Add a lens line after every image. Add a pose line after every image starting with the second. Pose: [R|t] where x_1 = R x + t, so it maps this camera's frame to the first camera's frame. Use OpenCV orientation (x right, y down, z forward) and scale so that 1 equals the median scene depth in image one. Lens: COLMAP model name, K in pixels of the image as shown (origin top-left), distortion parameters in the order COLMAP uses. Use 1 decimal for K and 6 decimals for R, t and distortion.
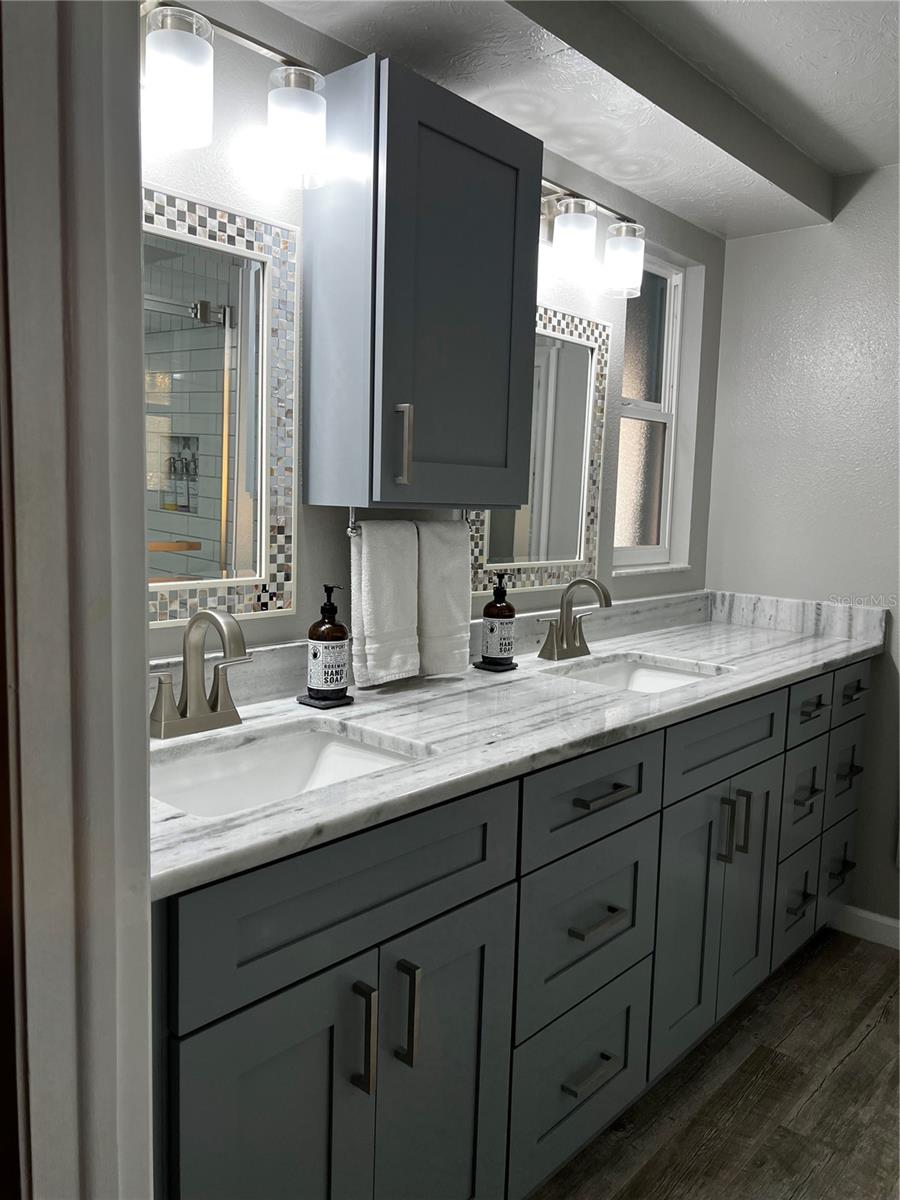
lens RADIAL K [[907.0, 0, 450.2], [0, 907.0, 602.1], [0, 0, 1]] dist [0.026367, -0.029567]
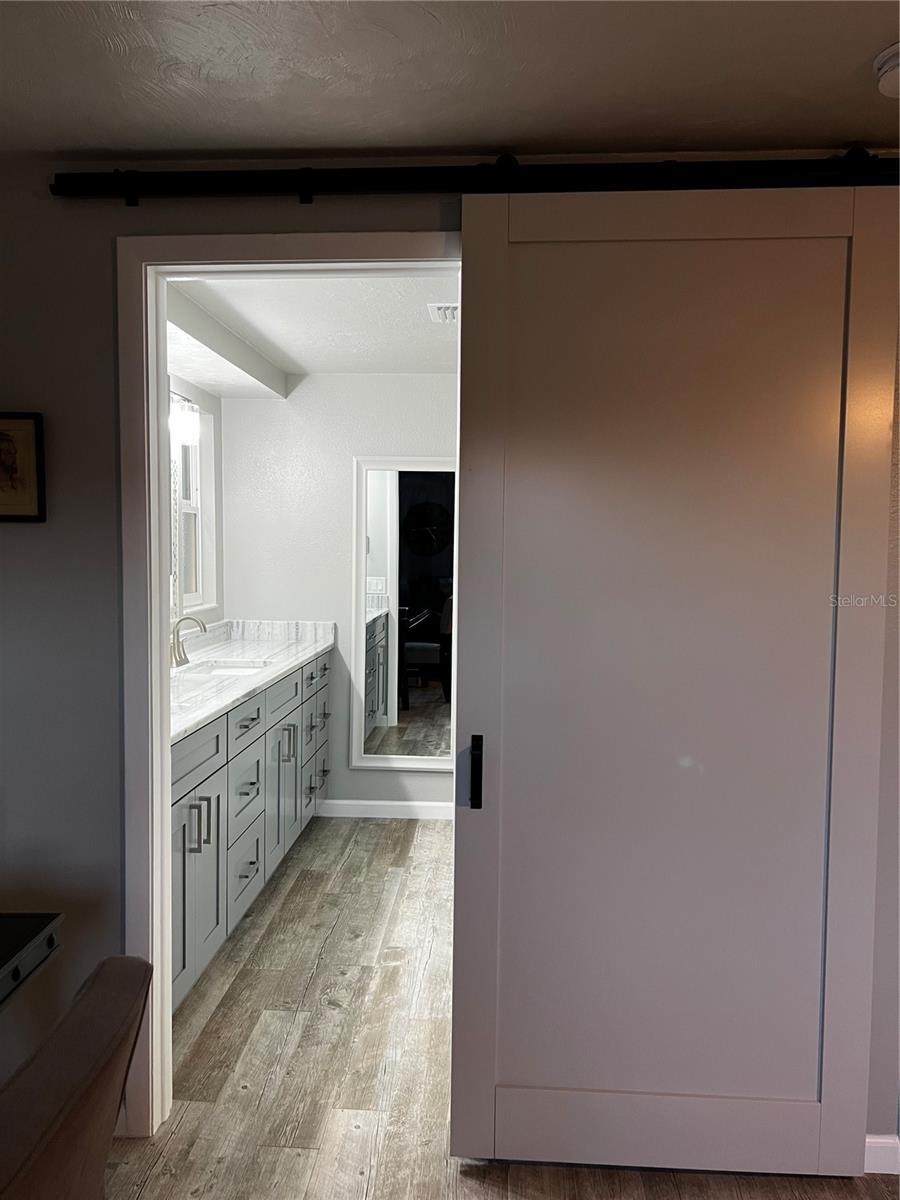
lens RADIAL K [[907.0, 0, 449.7], [0, 907.0, 600.1], [0, 0, 1]] dist [0.026367, -0.029567]
pose [[0.782602, -0.057895, 0.619825, -0.481615], [0.081370, 0.996637, -0.009648, -0.000829], [-0.617182, 0.057986, 0.784681, -0.578270]]
